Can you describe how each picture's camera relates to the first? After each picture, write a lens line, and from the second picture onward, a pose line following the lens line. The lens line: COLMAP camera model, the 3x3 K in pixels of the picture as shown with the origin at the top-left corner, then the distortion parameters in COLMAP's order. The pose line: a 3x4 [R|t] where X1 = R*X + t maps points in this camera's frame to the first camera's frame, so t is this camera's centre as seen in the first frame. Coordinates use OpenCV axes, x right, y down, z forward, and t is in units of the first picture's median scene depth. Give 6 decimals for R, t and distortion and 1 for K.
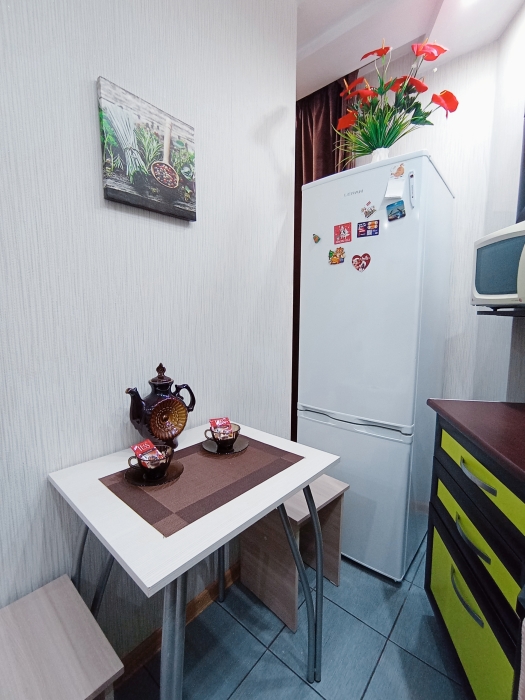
lens RADIAL K [[327.9, 0, 263.3], [0, 327.9, 346.2], [0, 0, 1]] dist [-0.005817, 0.000127]
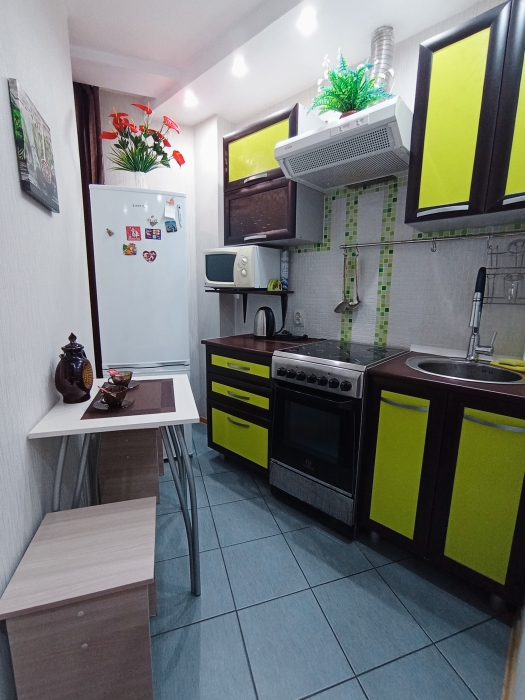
lens RADIAL K [[327.9, 0, 260.8], [0, 327.9, 350.9], [0, 0, 1]] dist [-0.005817, 0.000127]
pose [[0.528419, -0.152341, 0.835204, -0.741337], [0.081147, 0.988328, 0.128930, 0.013536], [-0.845097, -0.000355, 0.534613, -0.205631]]
